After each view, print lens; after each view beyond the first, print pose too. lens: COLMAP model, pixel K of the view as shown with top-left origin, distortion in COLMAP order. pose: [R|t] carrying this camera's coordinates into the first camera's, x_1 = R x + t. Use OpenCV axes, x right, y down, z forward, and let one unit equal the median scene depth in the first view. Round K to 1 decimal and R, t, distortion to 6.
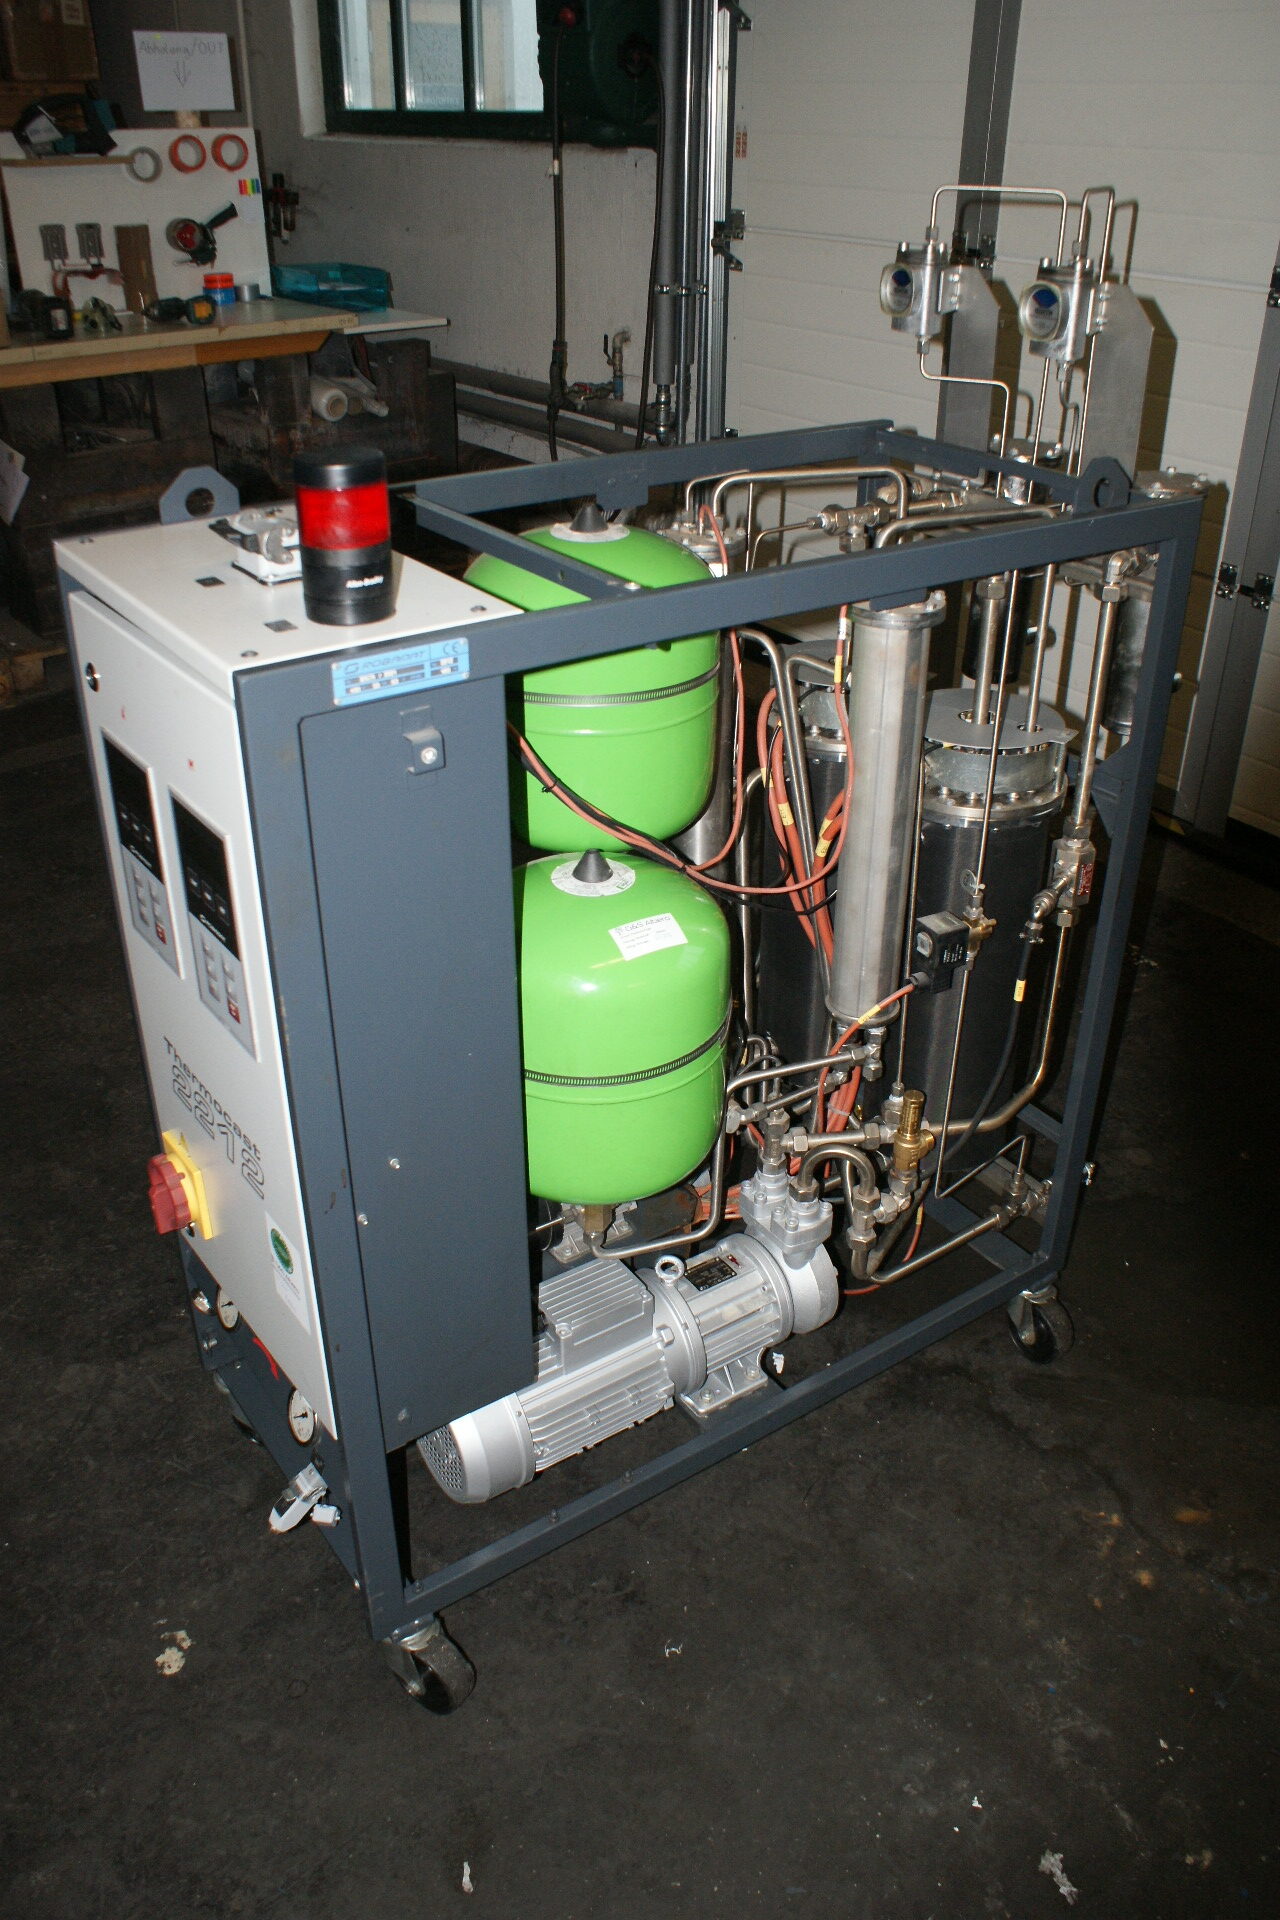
lens RADIAL K [[1523.9, 0, 630.6], [0, 1523.9, 951.9], [0, 0, 1]] dist [-0.052968, 0.004885]
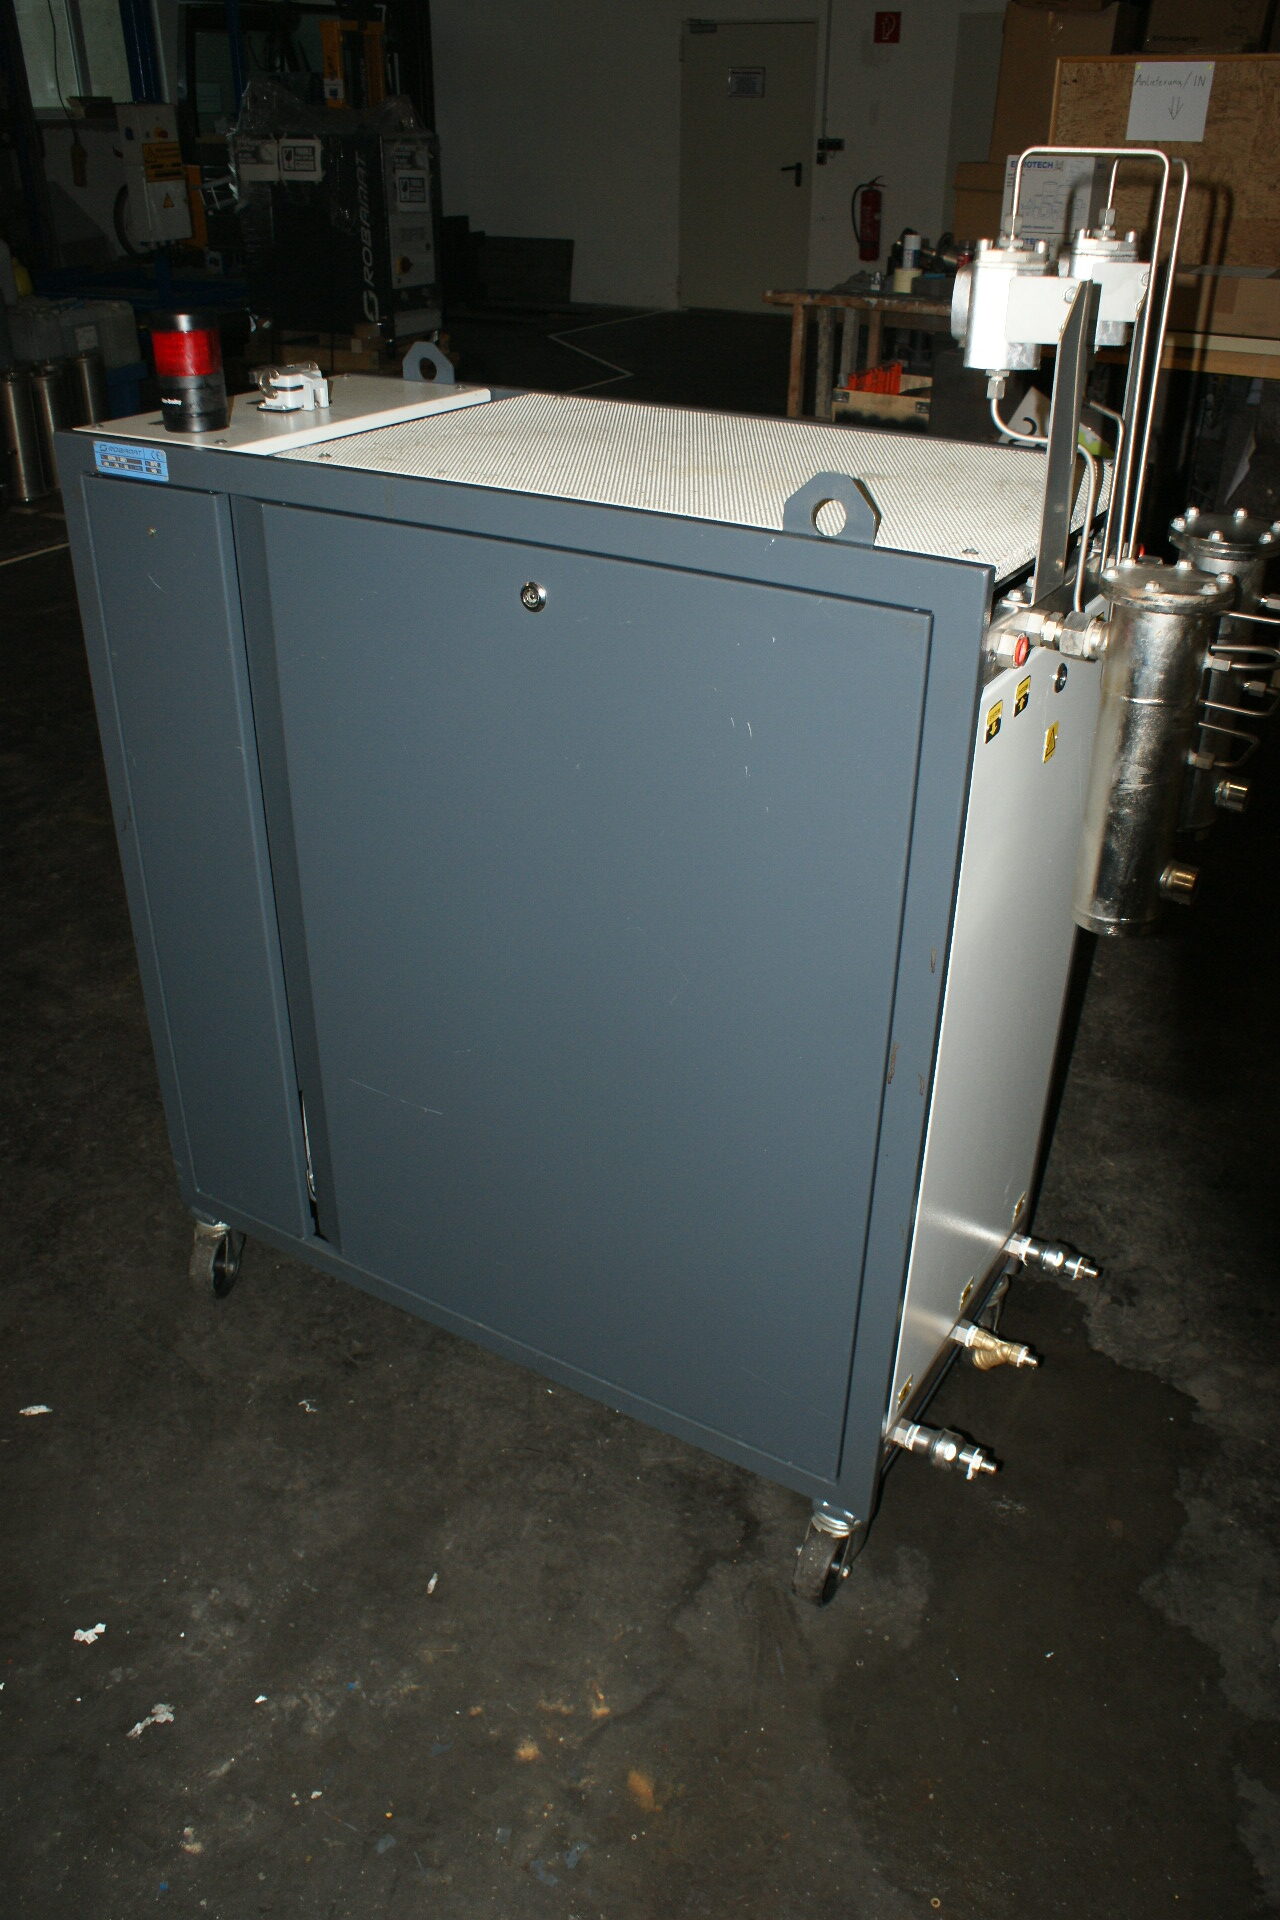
lens RADIAL K [[1523.9, 0, 635.2], [0, 1523.9, 963.7], [0, 0, 1]] dist [-0.052968, 0.004885]
pose [[0.404444, 0.454152, -0.793833, 1.060677], [-0.453388, 0.853388, 0.257231, -0.279884], [0.794270, 0.255880, 0.551055, 0.563811]]
